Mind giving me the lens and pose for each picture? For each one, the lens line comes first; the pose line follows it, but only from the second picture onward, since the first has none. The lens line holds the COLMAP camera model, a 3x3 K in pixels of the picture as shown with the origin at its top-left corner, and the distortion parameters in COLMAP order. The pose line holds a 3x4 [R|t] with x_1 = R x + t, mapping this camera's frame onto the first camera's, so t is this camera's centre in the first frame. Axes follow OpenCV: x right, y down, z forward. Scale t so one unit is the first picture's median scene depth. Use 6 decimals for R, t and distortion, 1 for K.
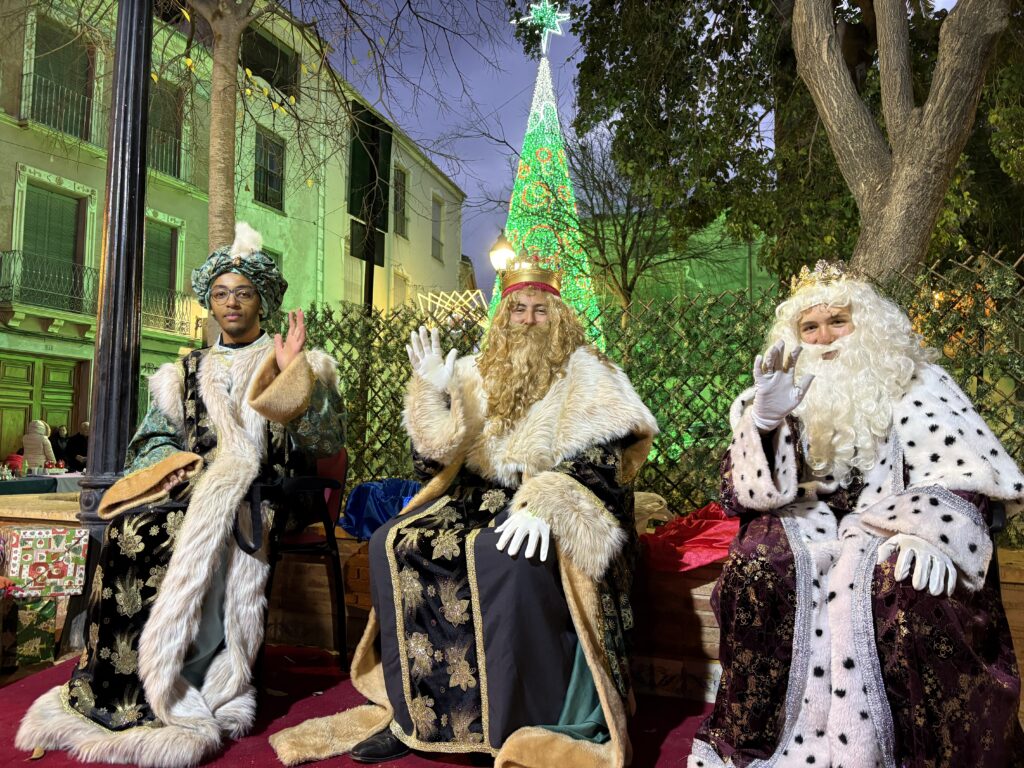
lens RADIAL K [[784.6, 0, 512.0], [0, 784.6, 384.0], [0, 0, 1]] dist [-0.001178, -0.000730]
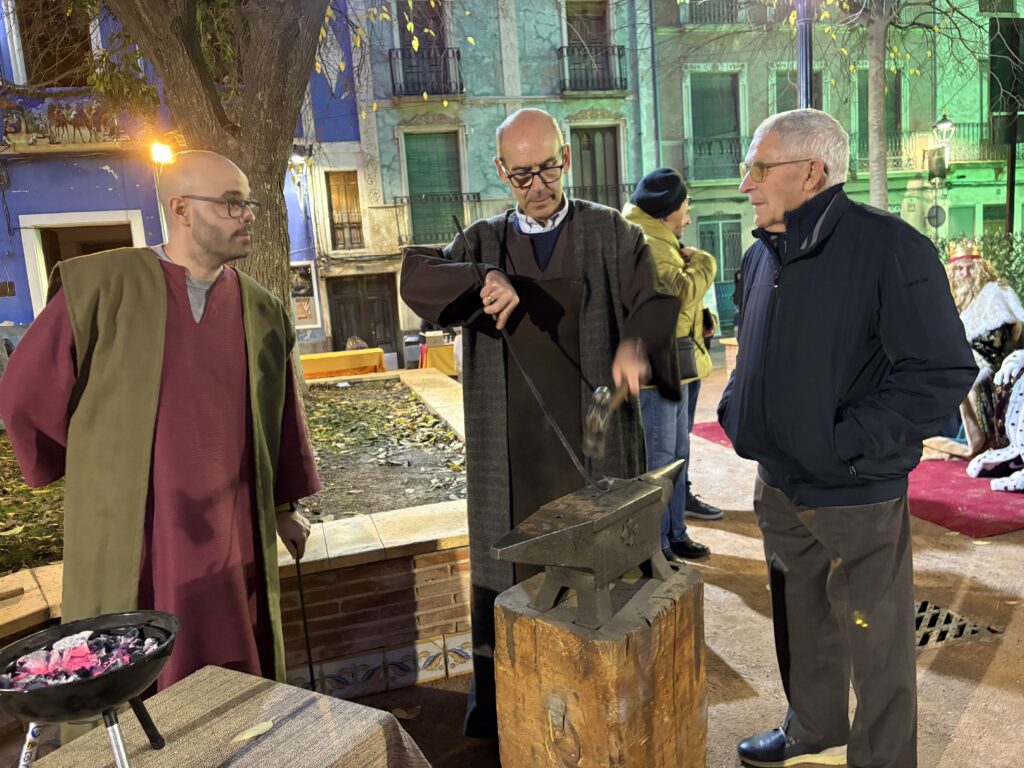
lens RADIAL K [[784.6, 0, 512.0], [0, 784.6, 384.0], [0, 0, 1]] dist [-0.001178, -0.000730]
pose [[0.614818, 0.046396, -0.787303, 0.208148], [0.151761, 0.972652, 0.175831, -0.075576], [0.773930, -0.227586, 0.590962, -0.290180]]
